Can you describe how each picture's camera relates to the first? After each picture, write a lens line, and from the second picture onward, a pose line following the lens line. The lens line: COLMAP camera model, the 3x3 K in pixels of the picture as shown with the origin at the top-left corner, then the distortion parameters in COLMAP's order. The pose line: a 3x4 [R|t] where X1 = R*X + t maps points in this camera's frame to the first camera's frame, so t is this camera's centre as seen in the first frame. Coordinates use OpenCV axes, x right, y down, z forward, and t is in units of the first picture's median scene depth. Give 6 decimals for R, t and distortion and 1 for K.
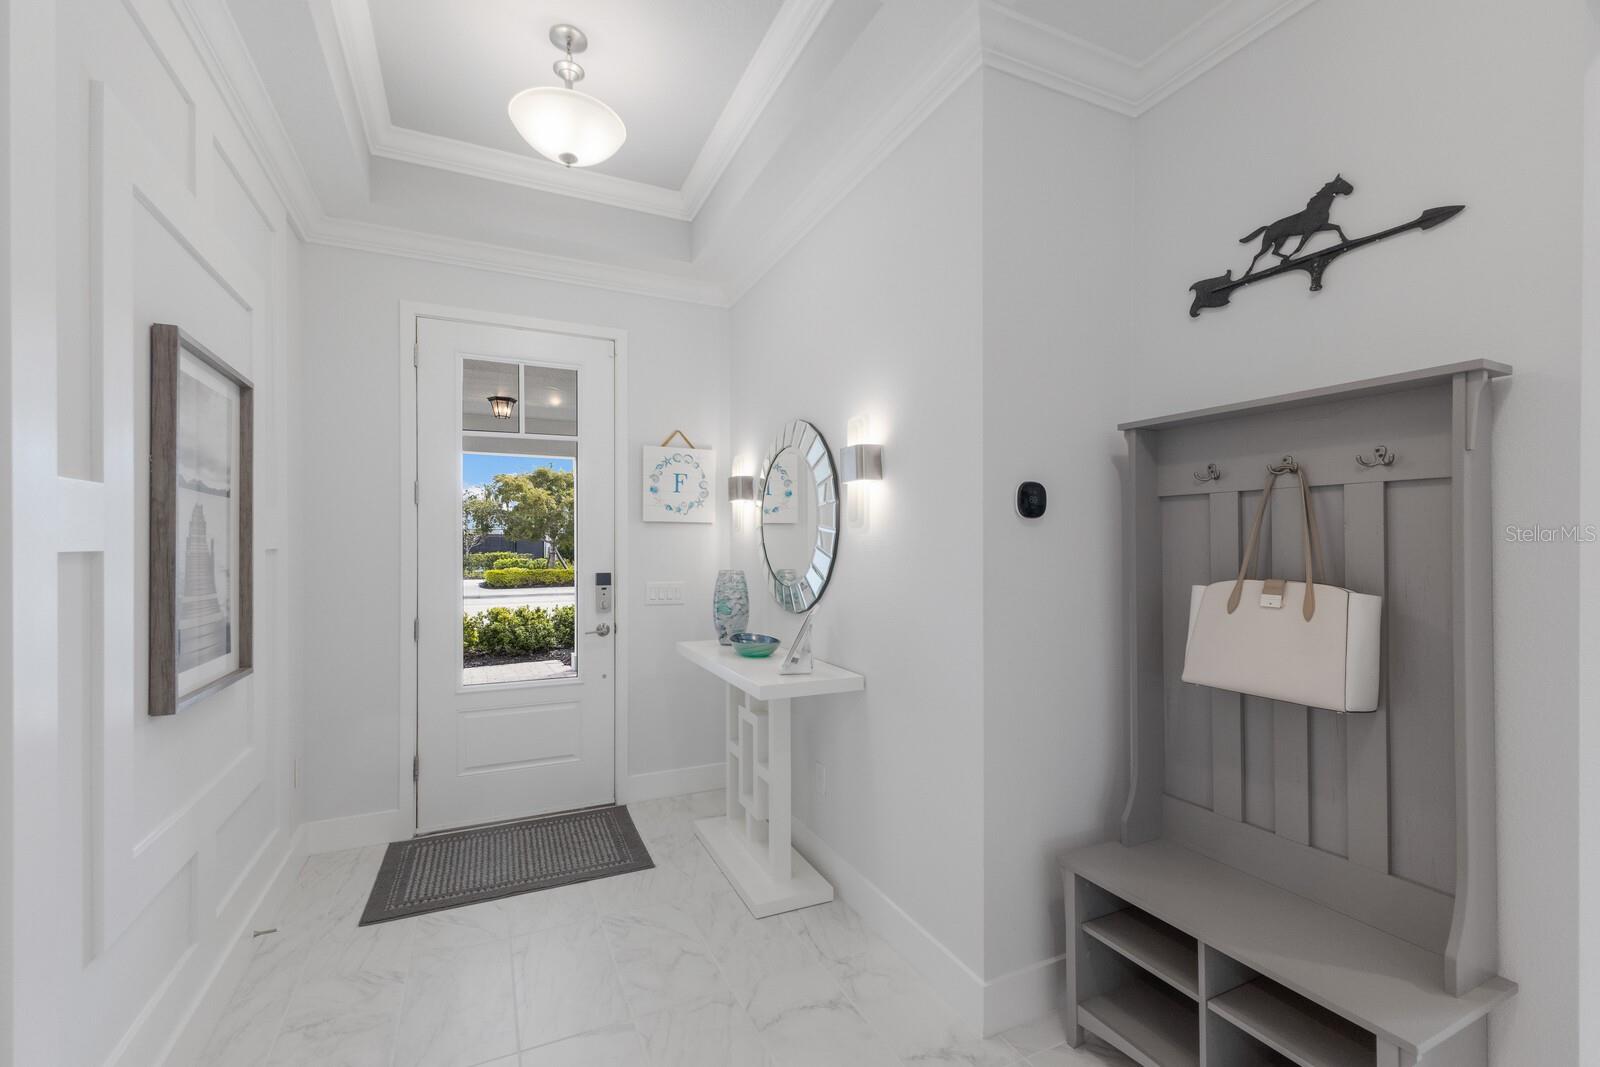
lens RADIAL K [[684.2, 0, 800.0], [0, 684.2, 533.5], [0, 0, 1]] dist [0.000394, 0.000031]
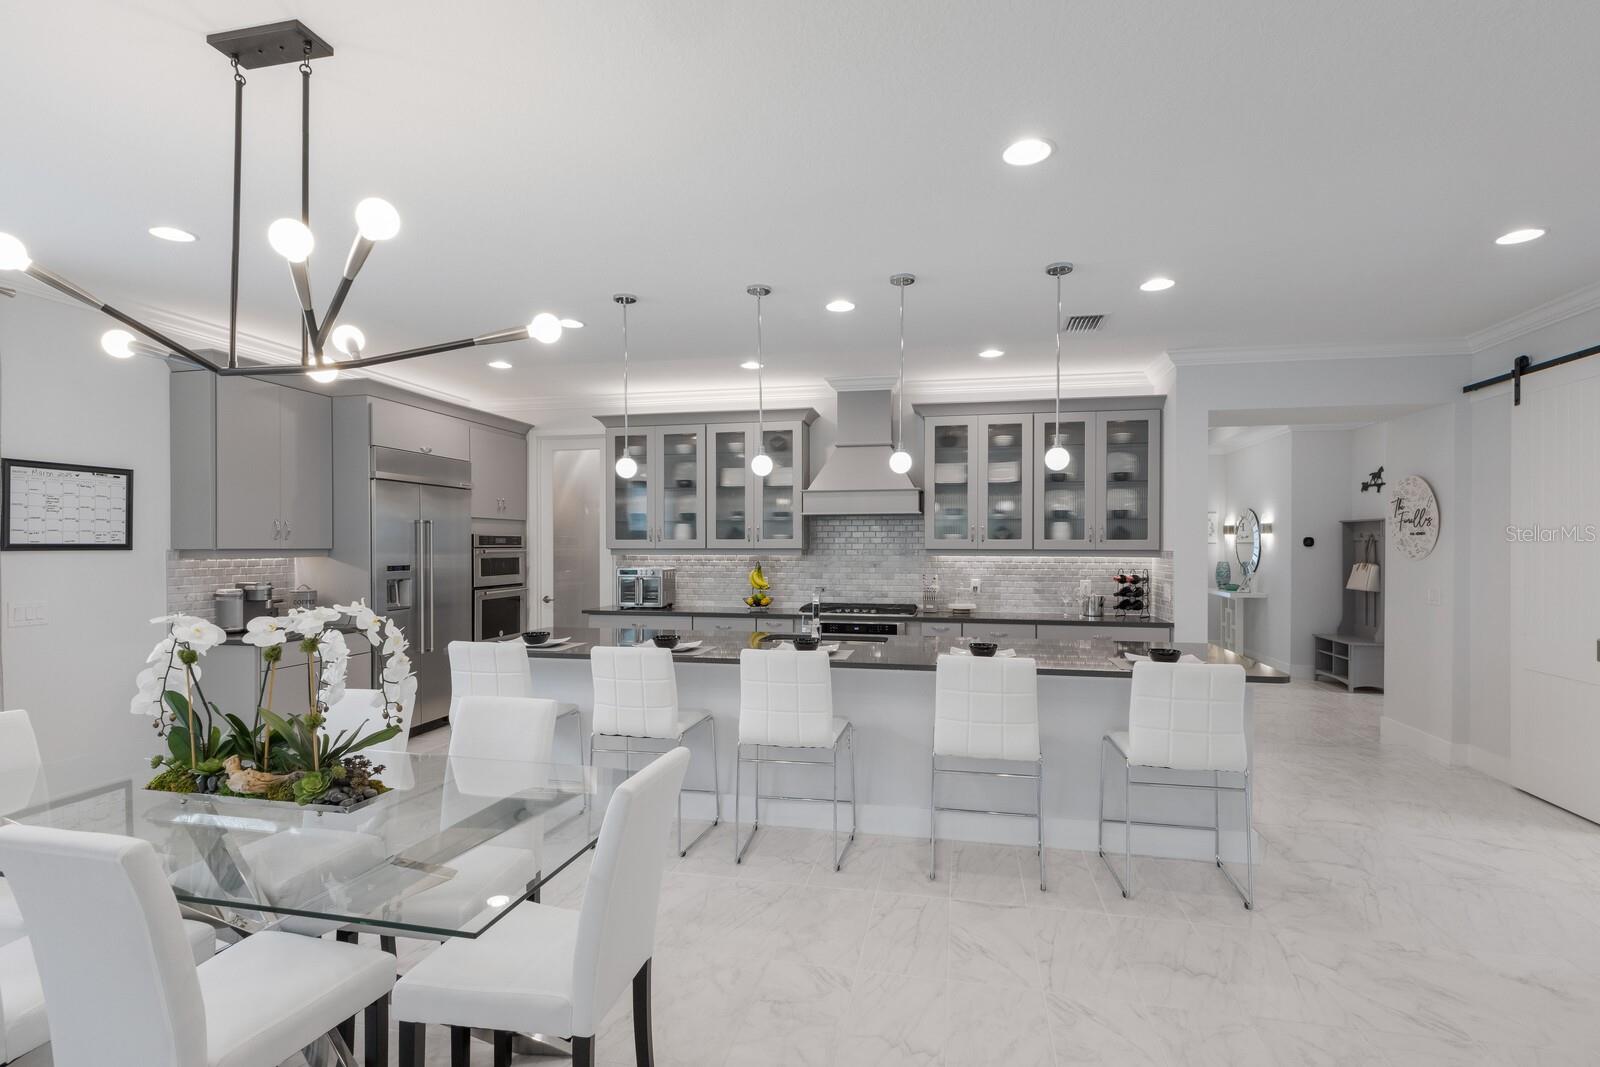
lens RADIAL K [[745.8, 0, 802.3], [0, 745.8, 550.0], [0, 0, 1]] dist [-0.001451, -0.000154]
pose [[0.794594, 0.009159, -0.607072, 0.433003], [0.005914, 0.999722, 0.022822, -0.080032], [0.607113, -0.021724, 0.794319, -2.787600]]
